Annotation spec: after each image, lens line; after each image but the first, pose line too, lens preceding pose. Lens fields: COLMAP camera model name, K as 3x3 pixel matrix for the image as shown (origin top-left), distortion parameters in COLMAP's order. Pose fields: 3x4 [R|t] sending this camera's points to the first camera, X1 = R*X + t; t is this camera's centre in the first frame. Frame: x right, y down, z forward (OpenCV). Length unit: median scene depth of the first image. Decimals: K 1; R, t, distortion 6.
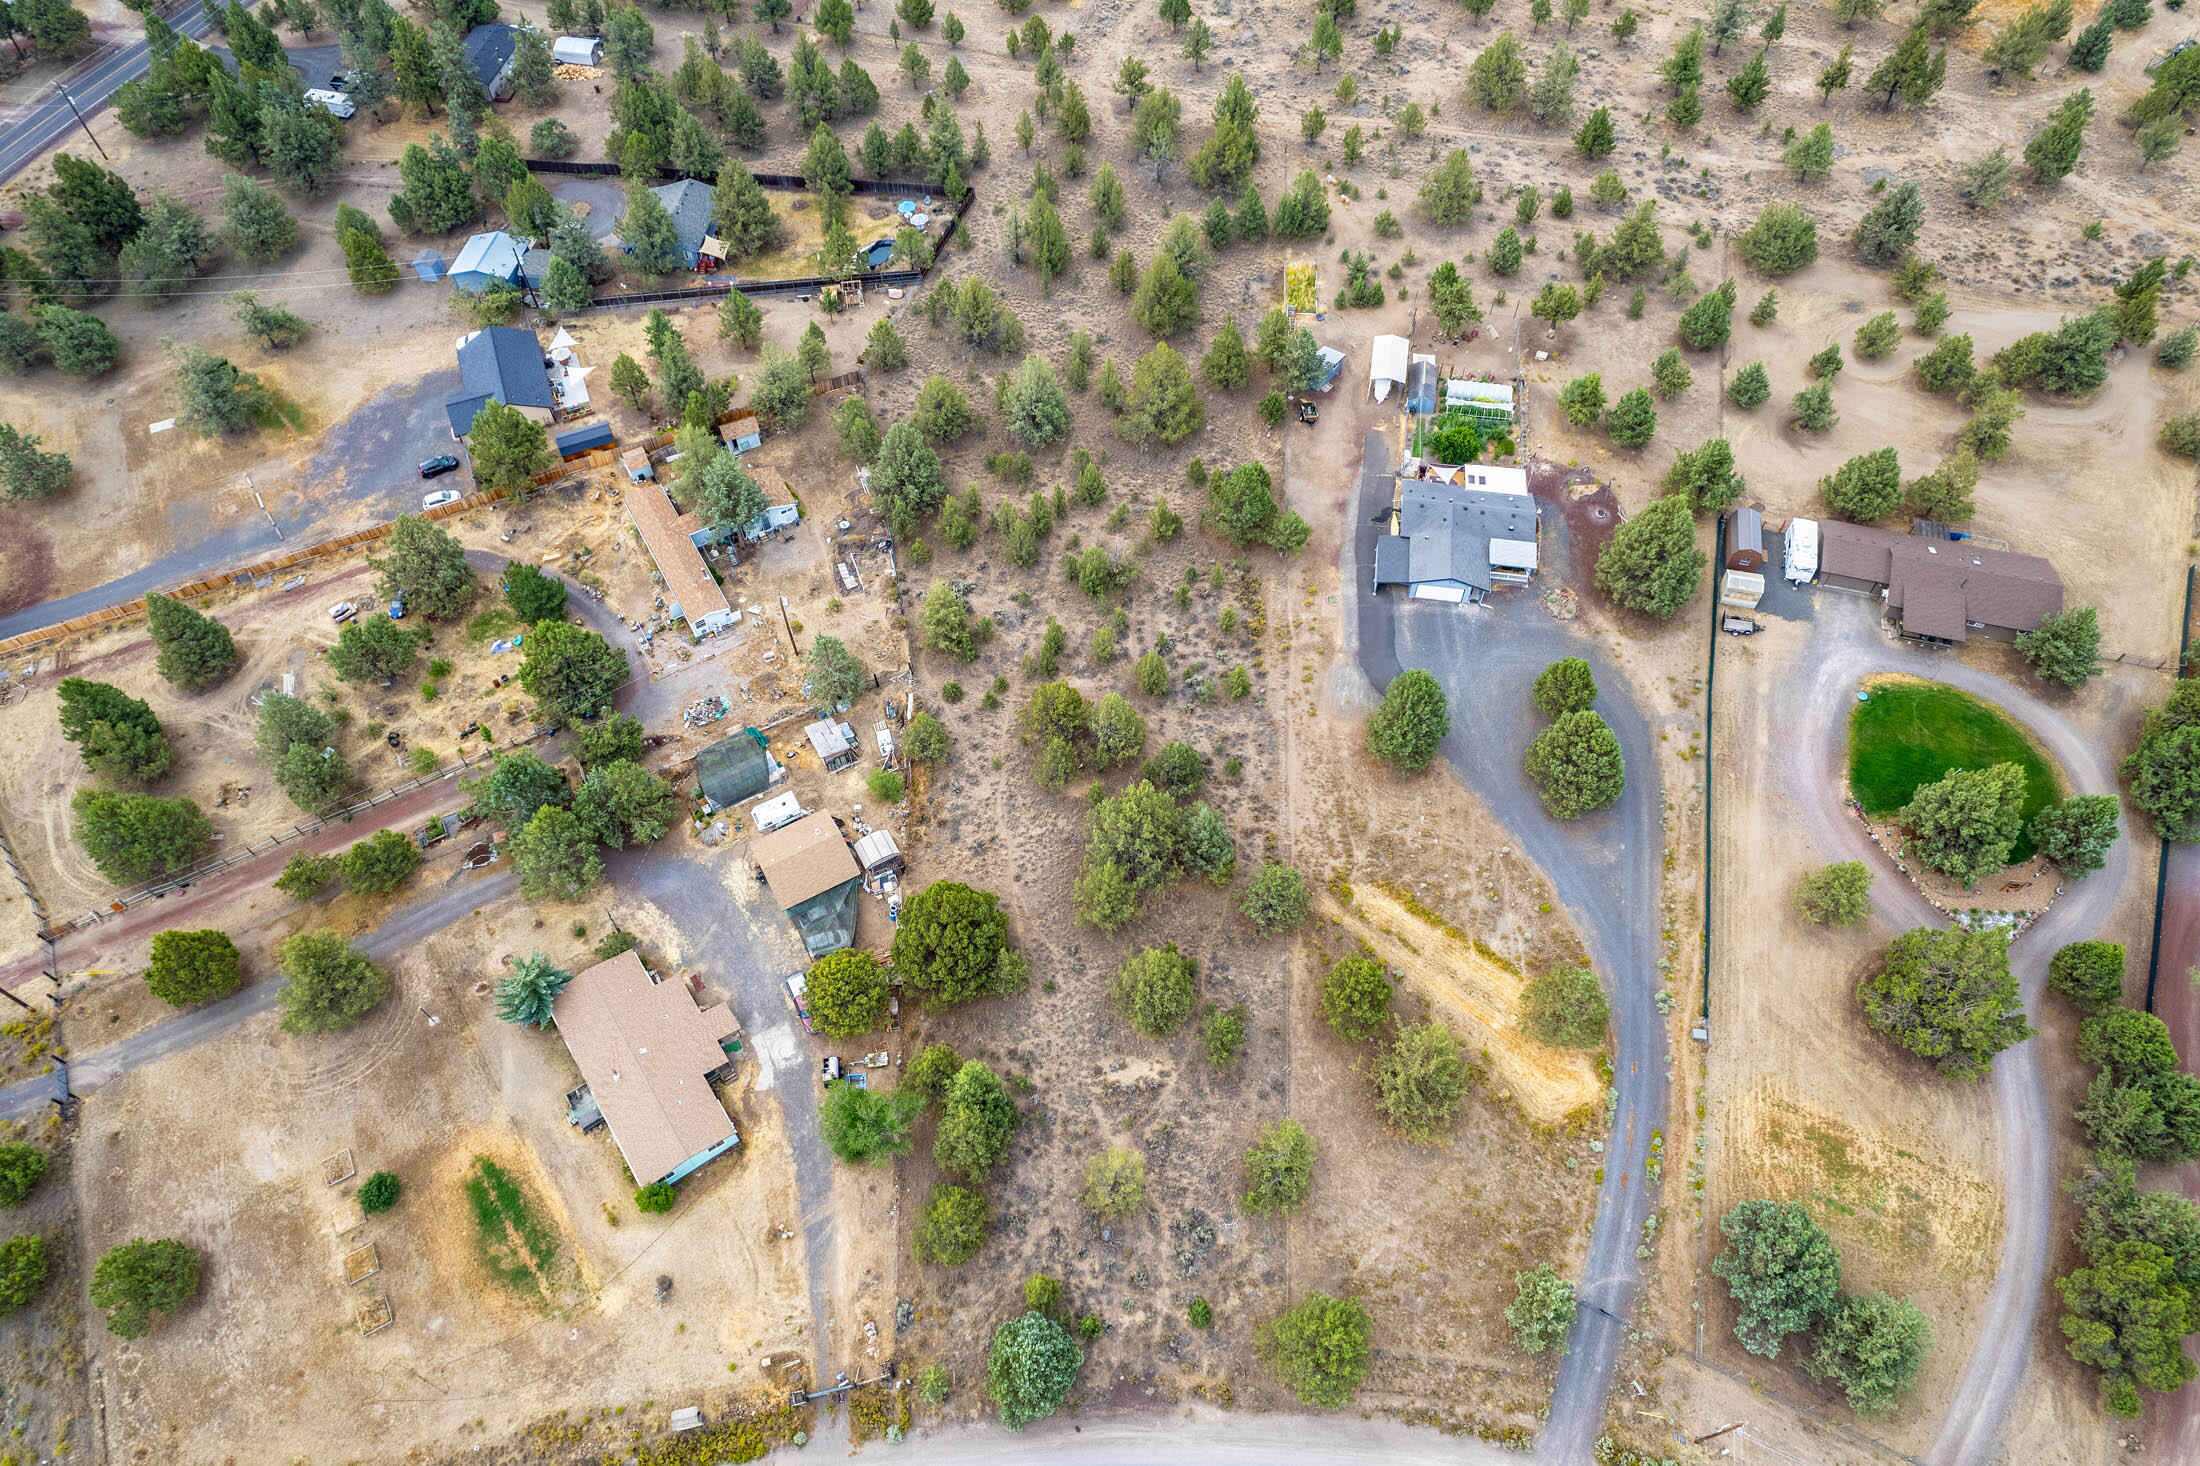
lens RADIAL K [[1407.7, 0, 1113.4], [0, 1407.7, 737.0], [0, 0, 1]] dist [-0.075454, 0.064363]
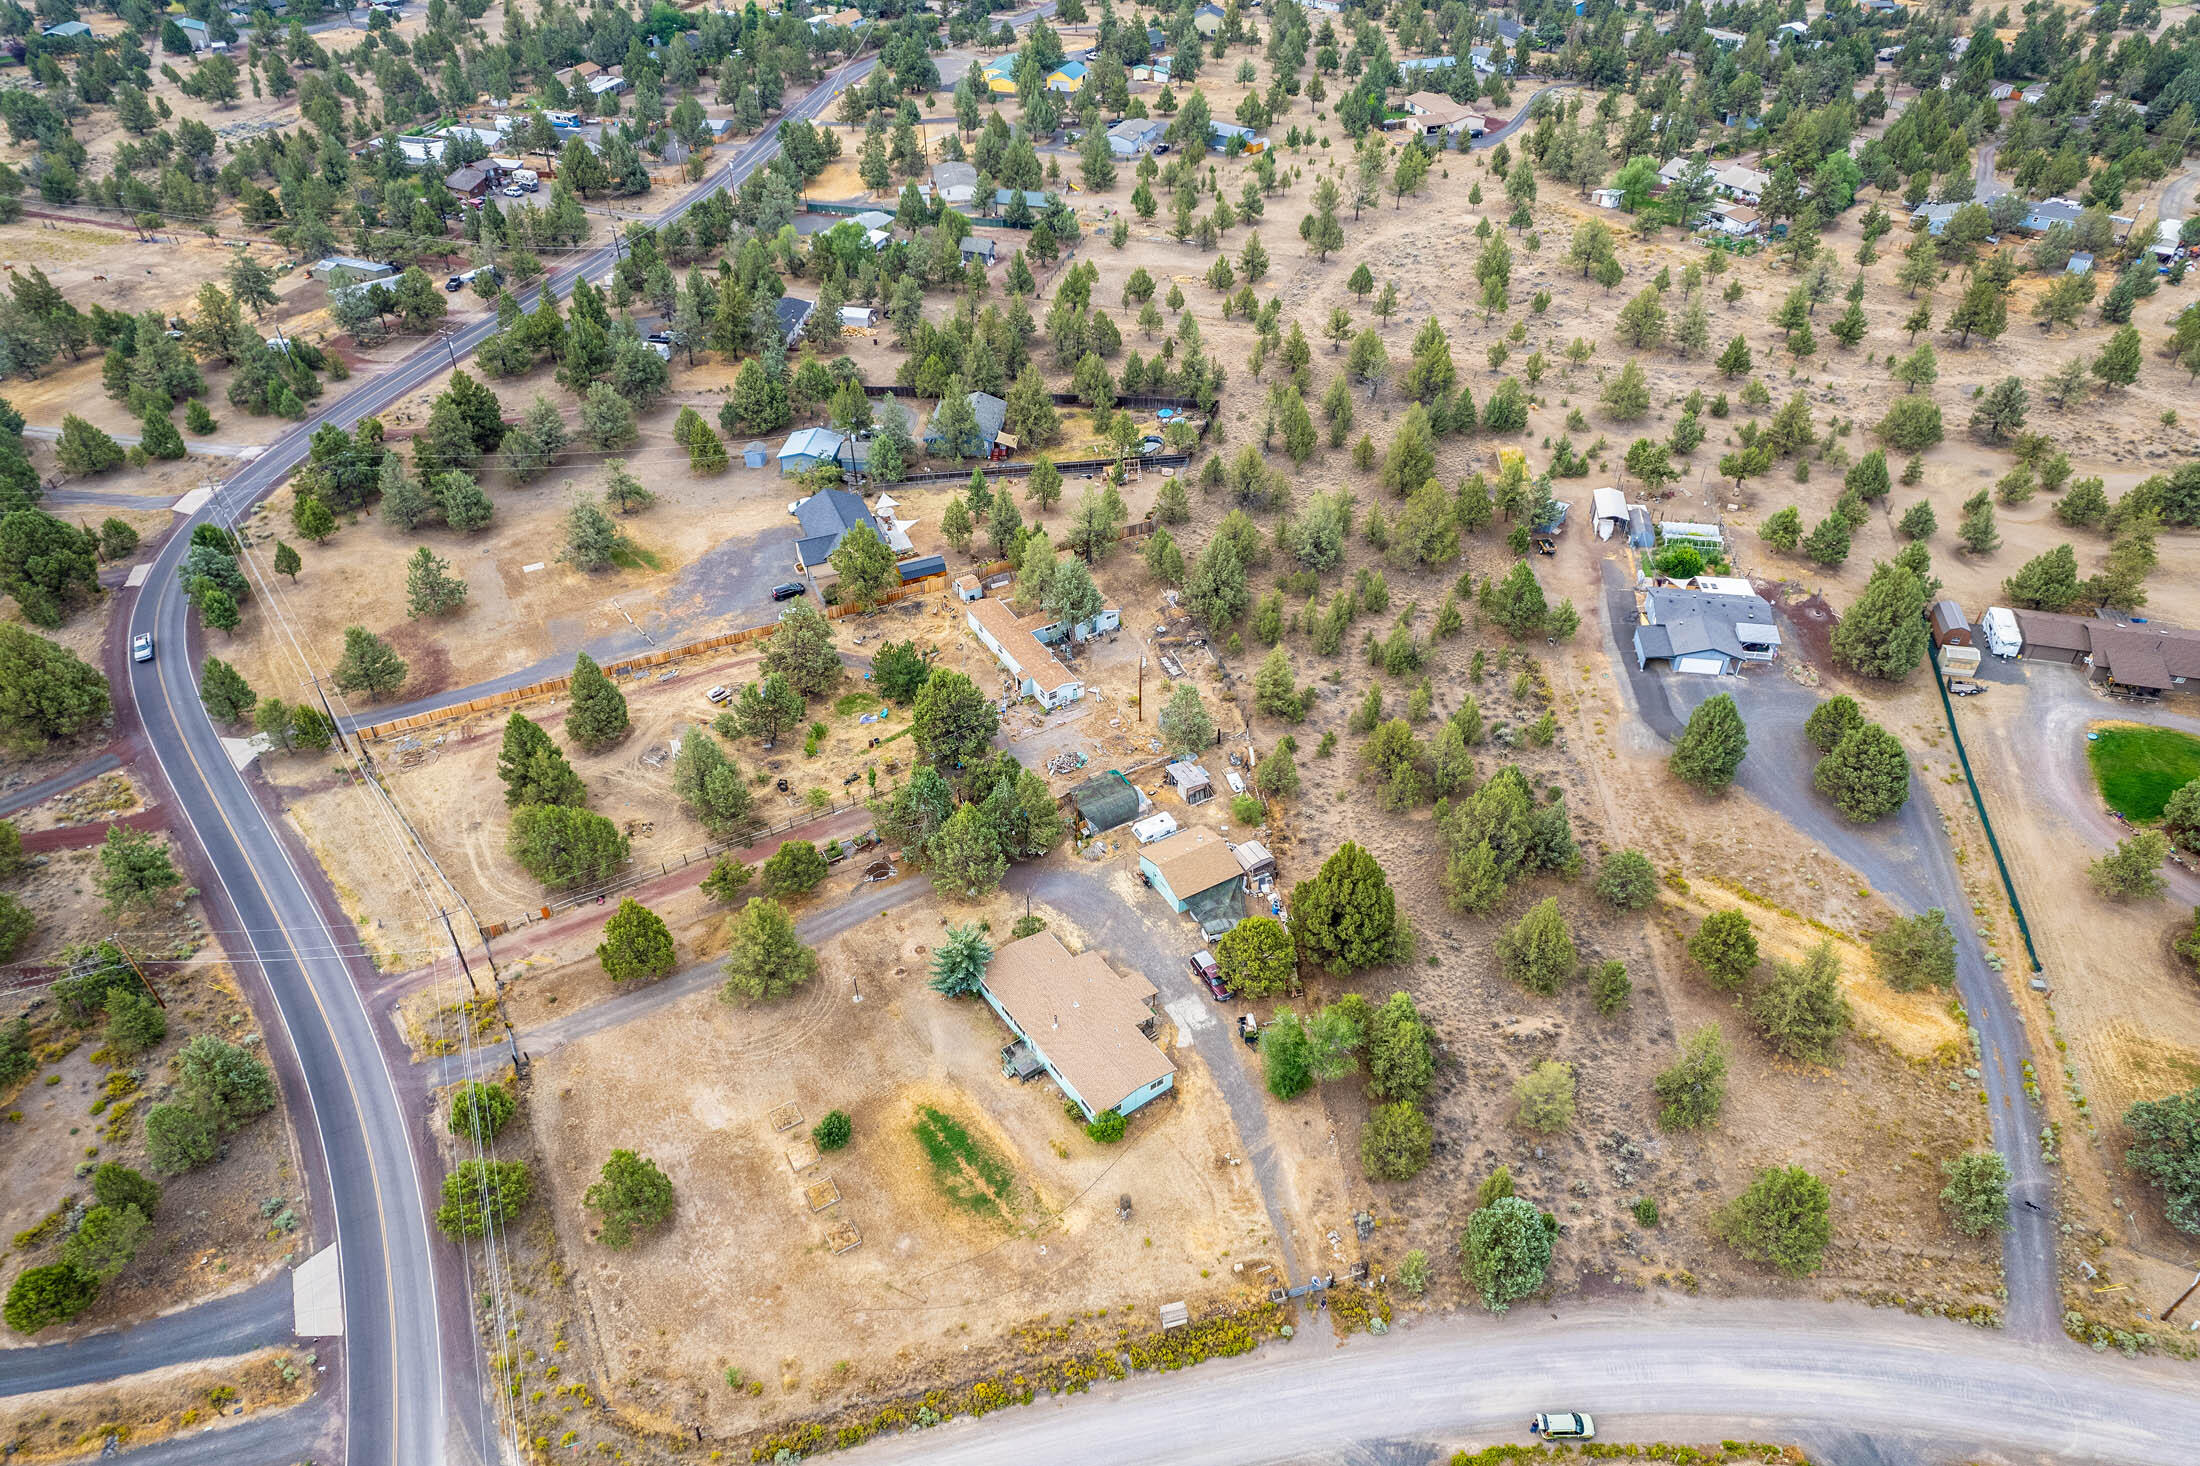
lens RADIAL K [[1407.7, 0, 1114.1], [0, 1407.7, 734.6], [0, 0, 1]] dist [-0.075454, 0.064363]
pose [[0.999935, -0.007397, 0.008710, -0.271584], [0.009546, 0.959685, -0.280916, 0.281797], [-0.006281, 0.280981, 0.959693, -0.077356]]
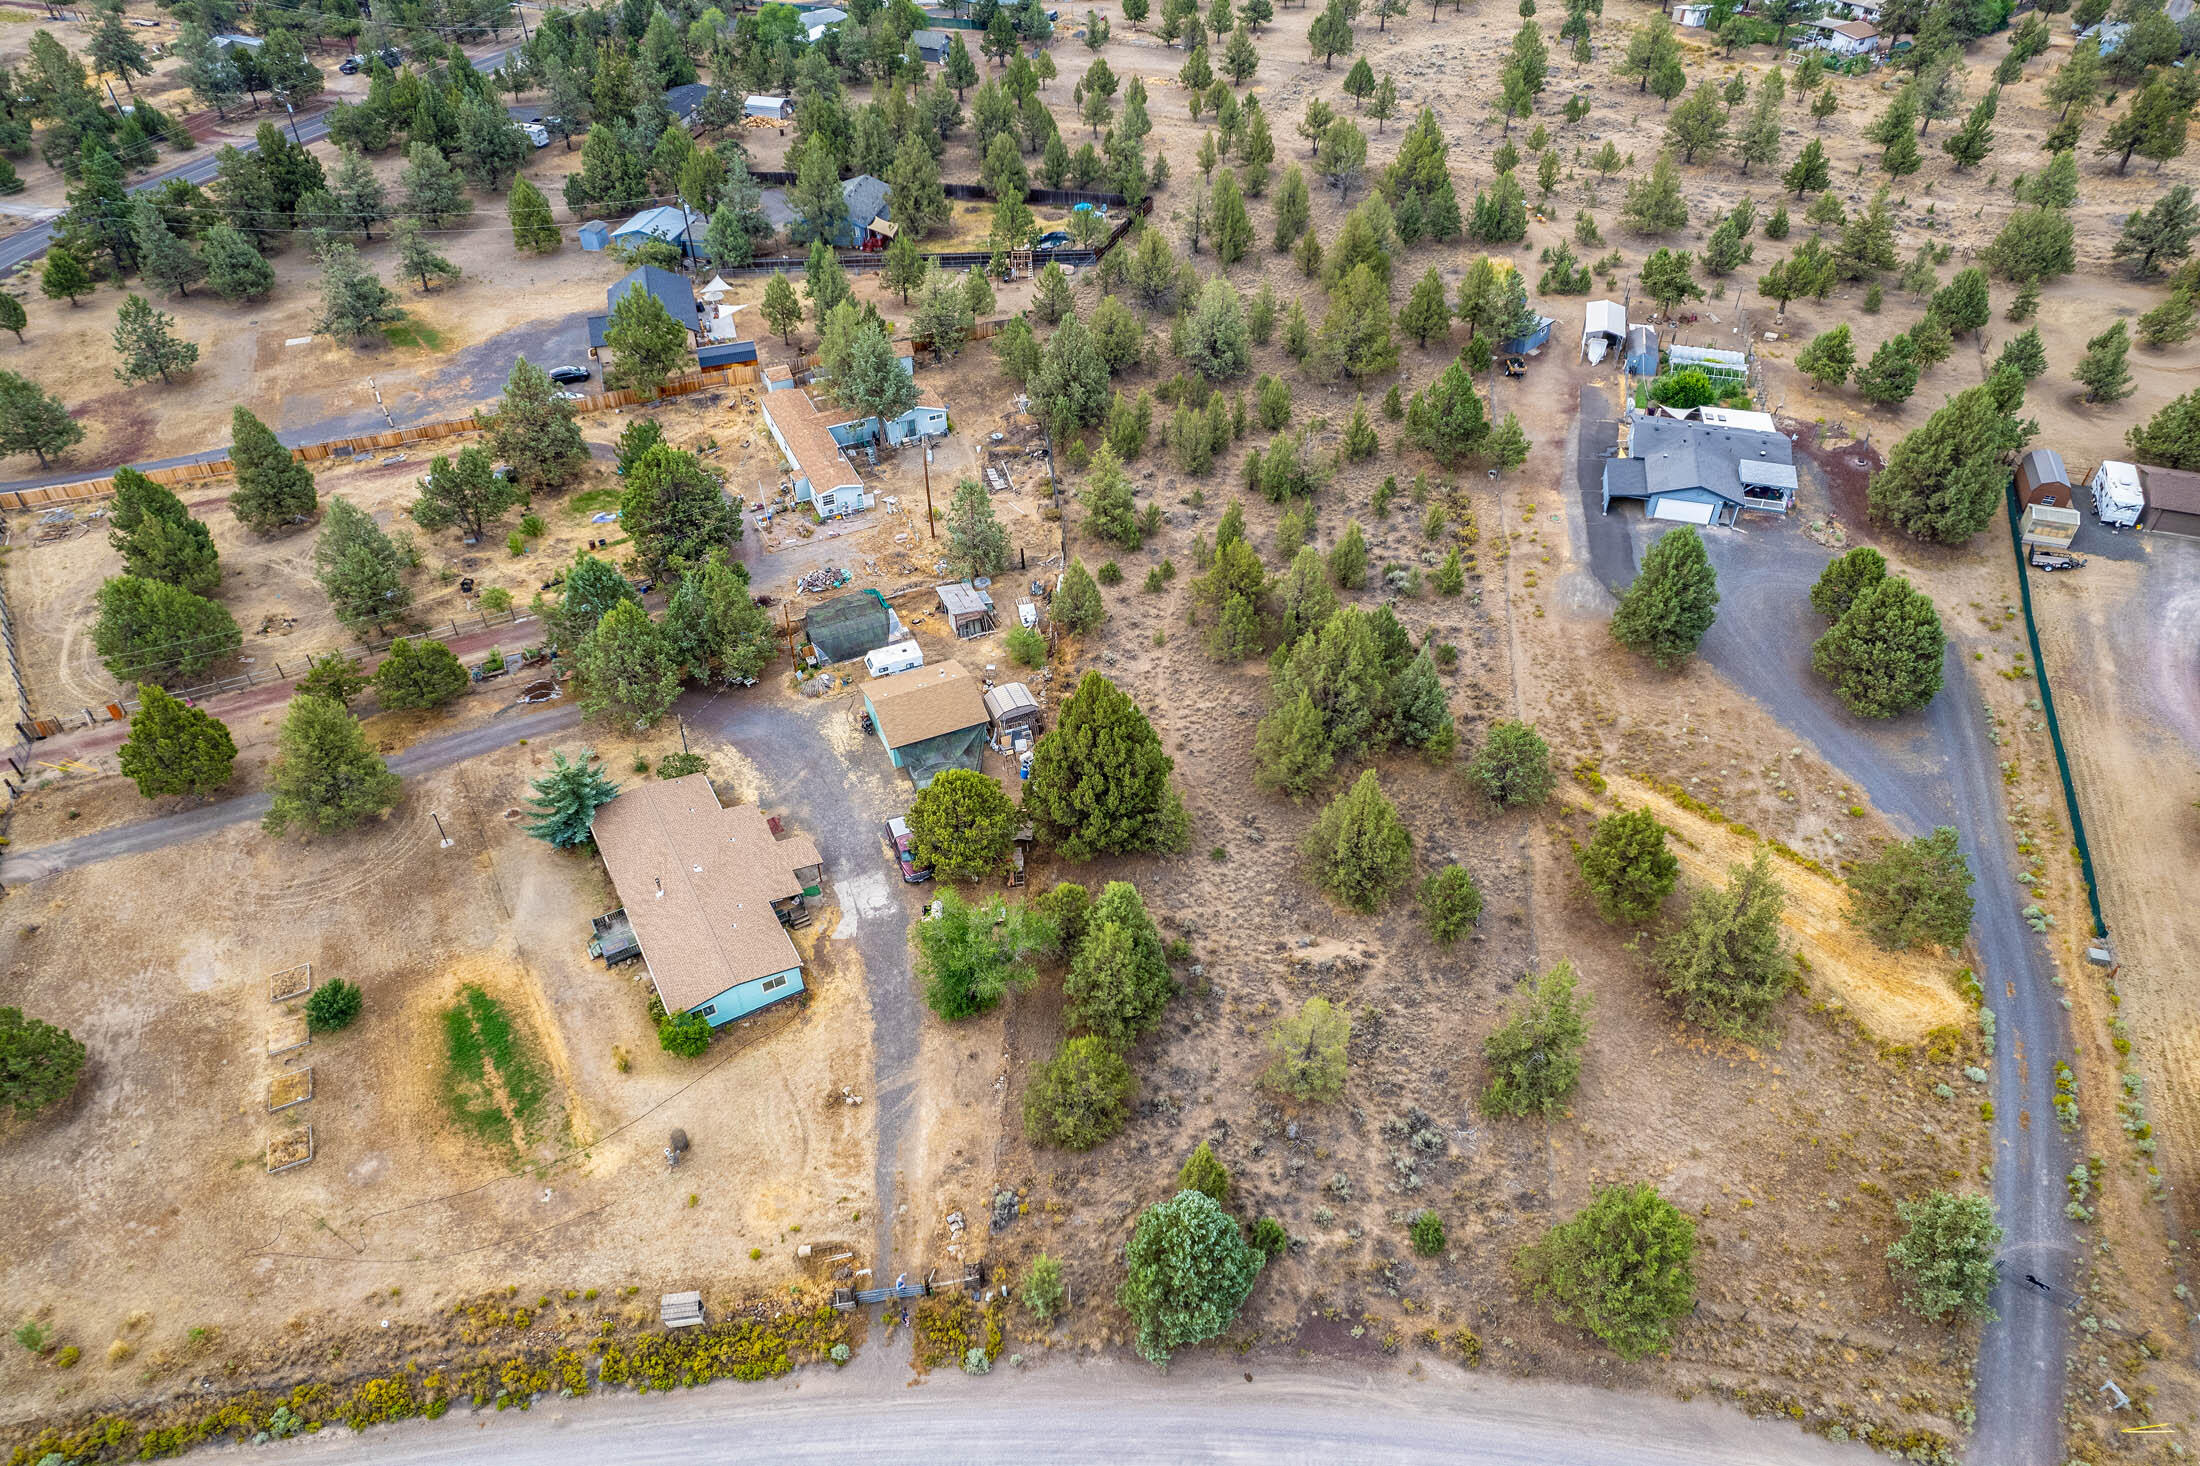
lens RADIAL K [[1407.7, 0, 1111.9], [0, 1407.7, 737.5], [0, 0, 1]] dist [-0.075454, 0.064363]
pose [[0.995485, 0.061439, -0.072346, -0.047105], [-0.077294, 0.967132, -0.242243, 0.279310], [0.055085, 0.246742, 0.967514, 0.204455]]
